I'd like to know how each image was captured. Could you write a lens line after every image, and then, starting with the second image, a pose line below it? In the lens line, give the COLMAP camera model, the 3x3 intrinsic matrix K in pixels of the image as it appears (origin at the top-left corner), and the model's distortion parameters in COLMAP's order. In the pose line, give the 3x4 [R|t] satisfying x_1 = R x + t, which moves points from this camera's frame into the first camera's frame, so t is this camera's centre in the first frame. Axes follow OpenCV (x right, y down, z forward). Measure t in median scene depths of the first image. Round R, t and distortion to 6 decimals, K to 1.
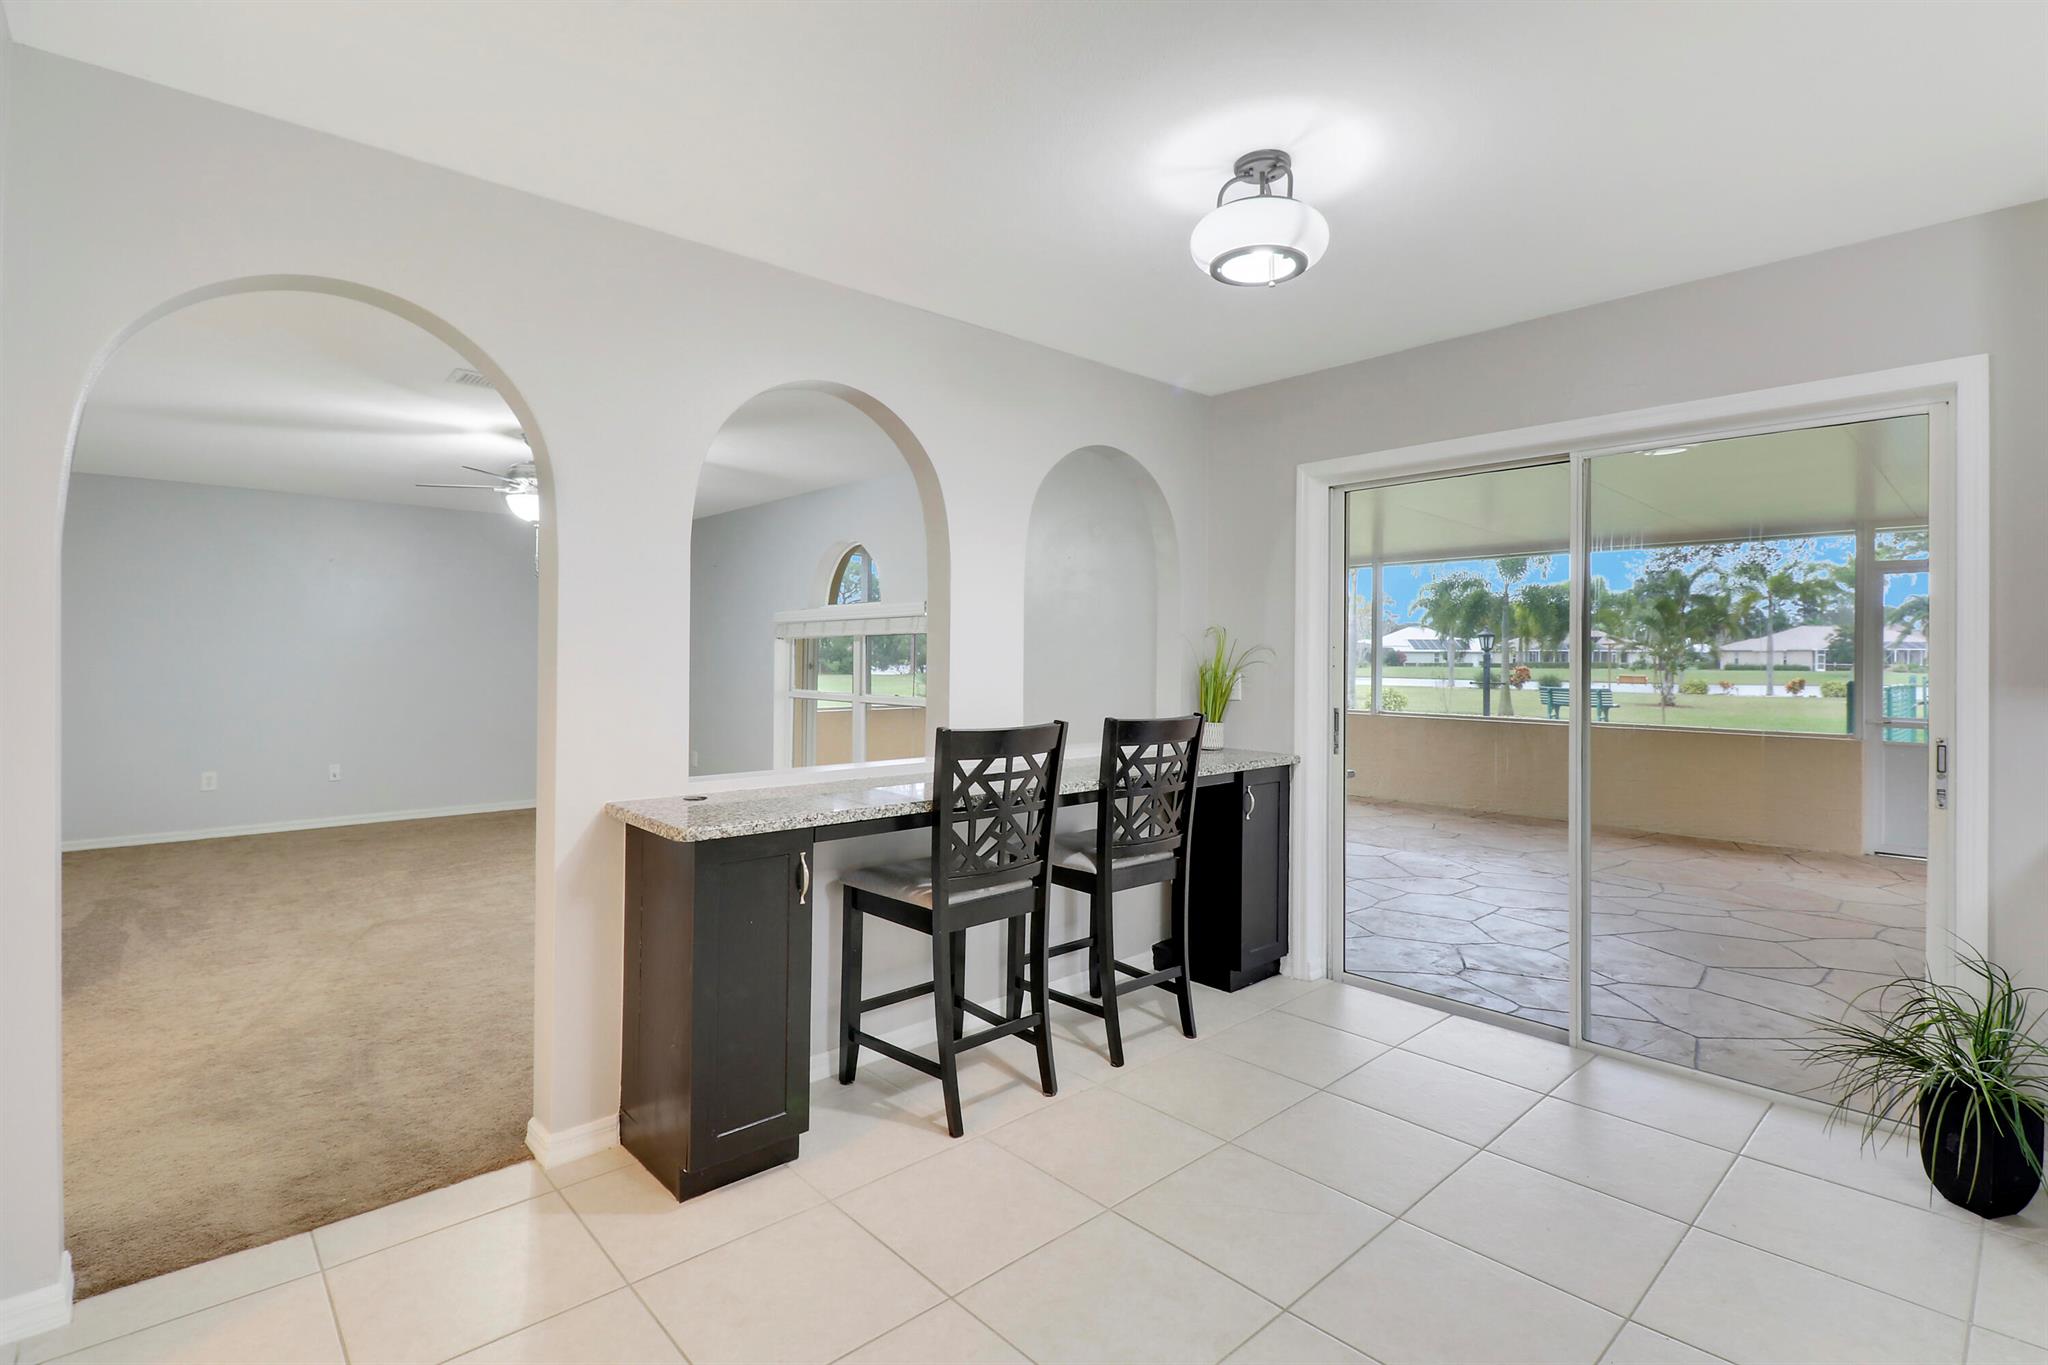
lens RADIAL K [[972.0, 0, 1021.6], [0, 972.0, 663.6], [0, 0, 1]] dist [-0.003953, -0.000452]
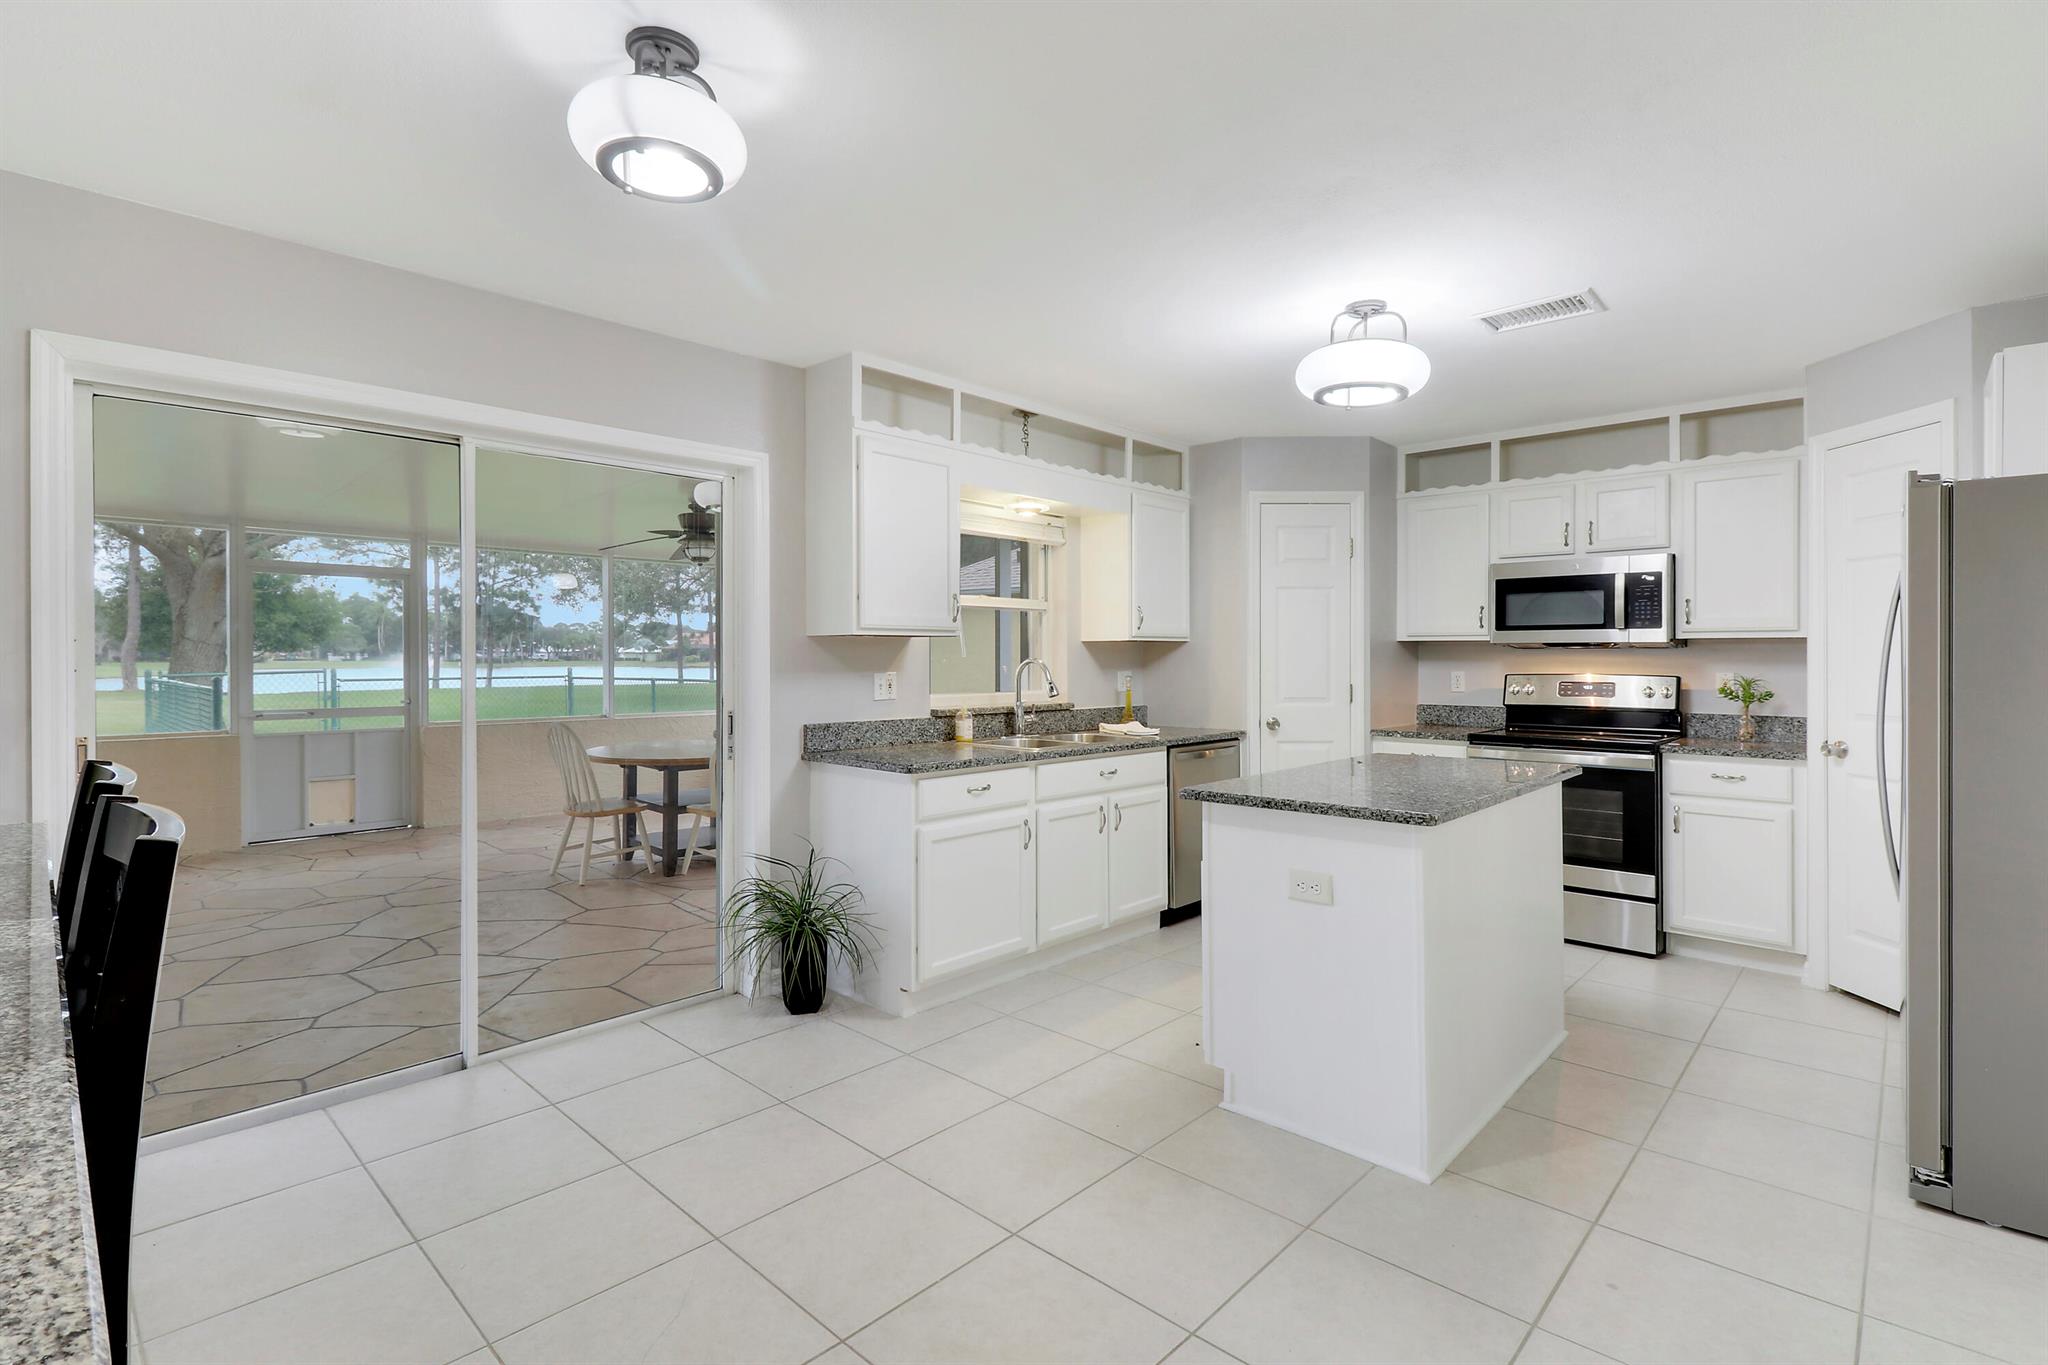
lens RADIAL K [[960.0, 0, 1030.3], [0, 960.0, 652.8], [0, 0, 1]] dist [-0.004894, -0.000519]
pose [[-0.073551, -0.000381, 0.997291, -0.291060], [0.005823, 0.999983, 0.000812, -0.003941], [-0.997274, 0.005867, -0.073547, 0.381601]]
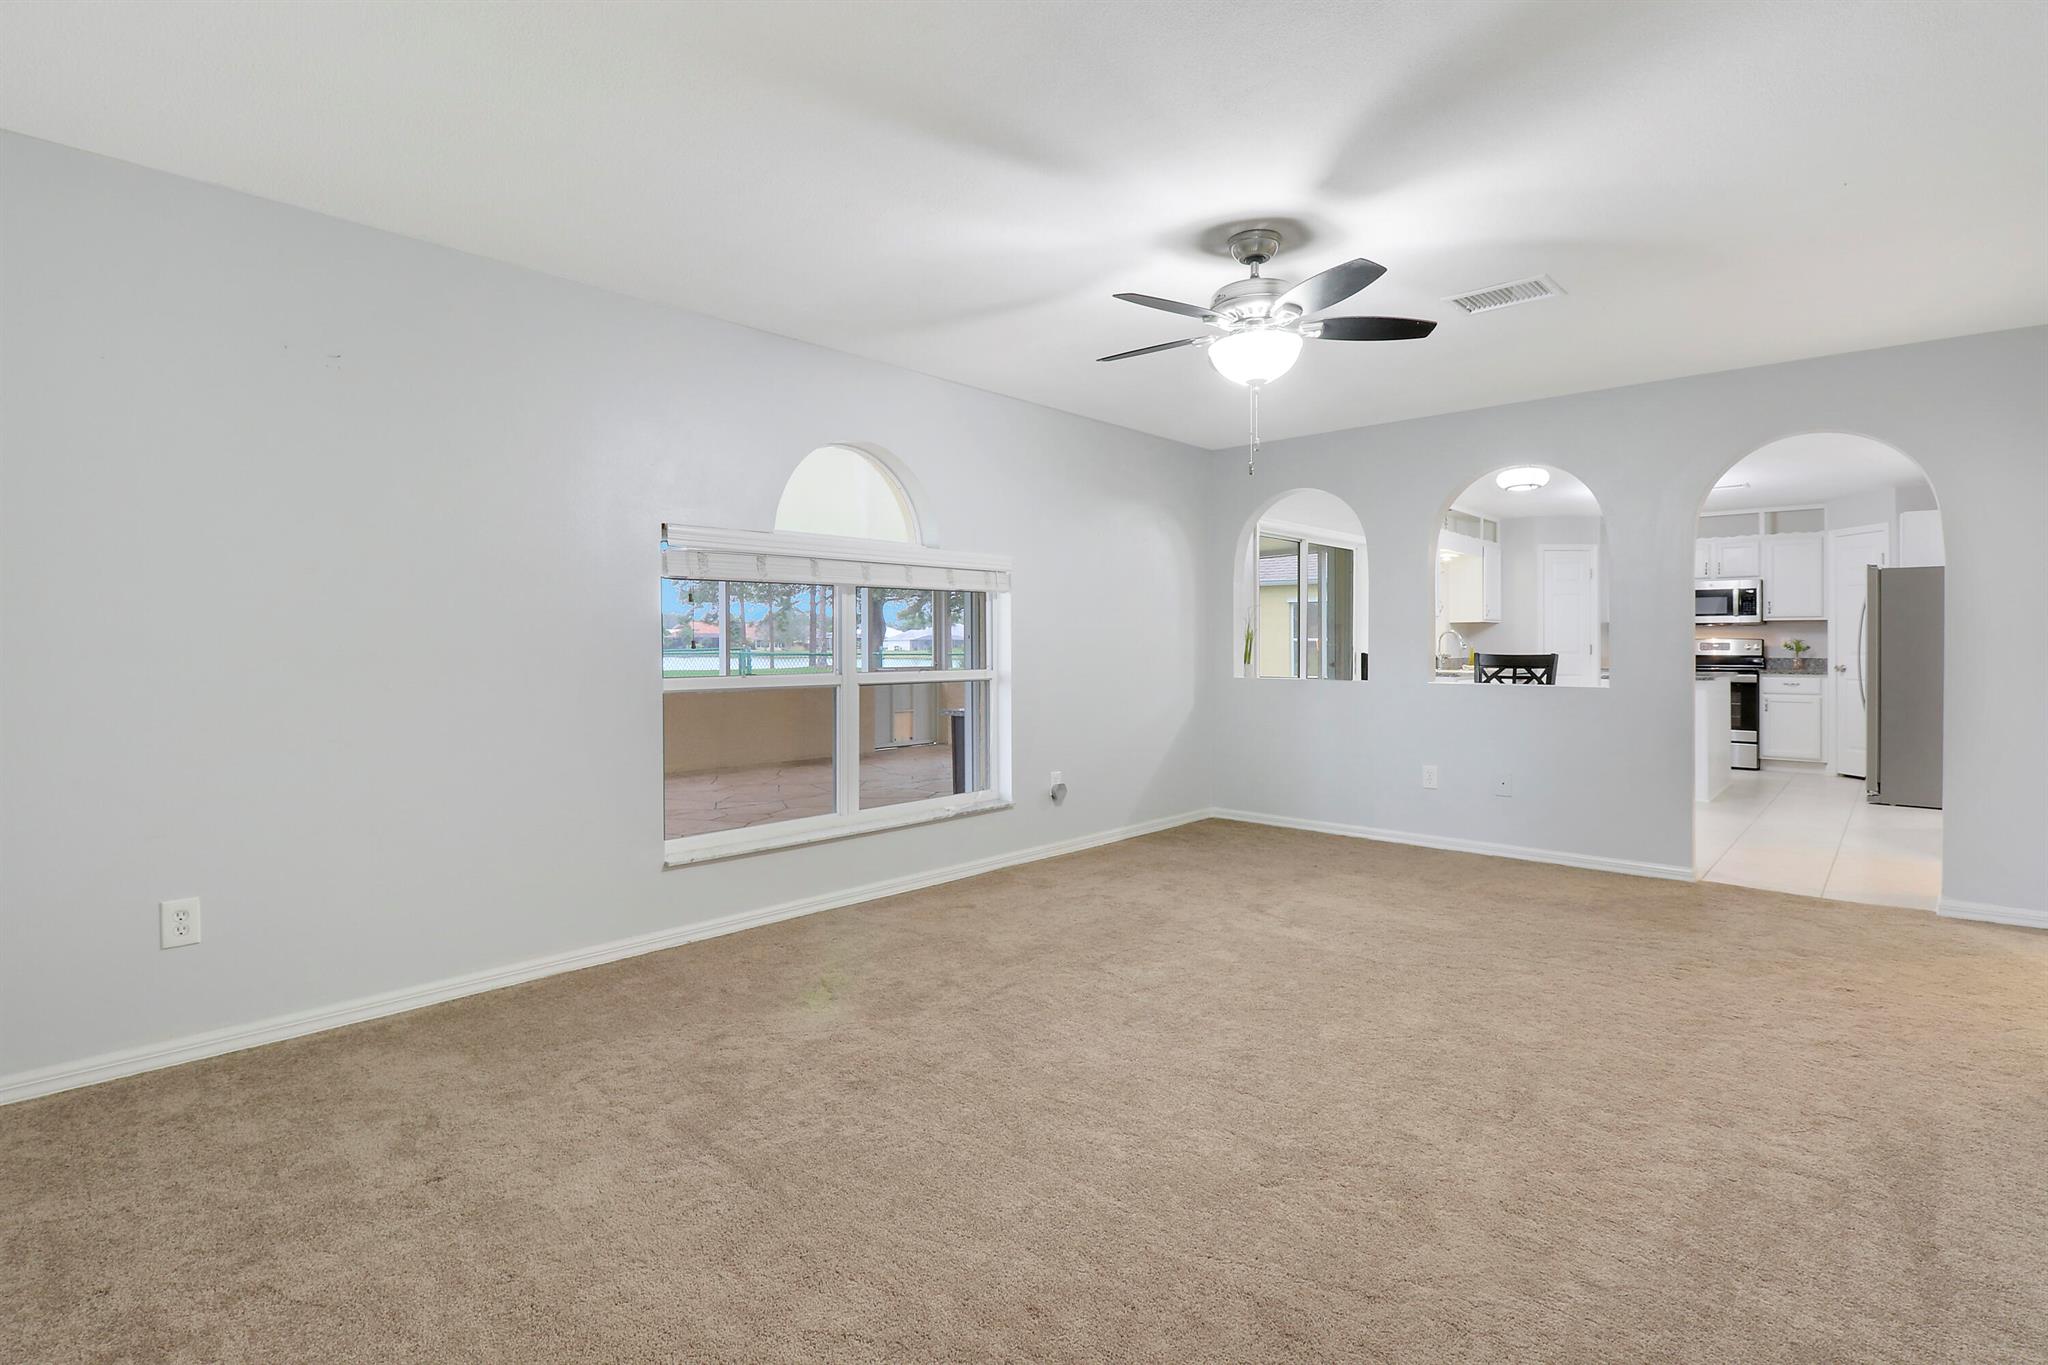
lens RADIAL K [[972.8, 0, 1016.4], [0, 972.8, 640.8], [0, 0, 1]] dist [-0.016443, -0.000459]
pose [[-0.071770, -0.003815, 0.997414, -1.280948], [0.005106, 0.999978, 0.004192, 0.012336], [-0.997408, 0.005394, -0.071749, 1.373838]]
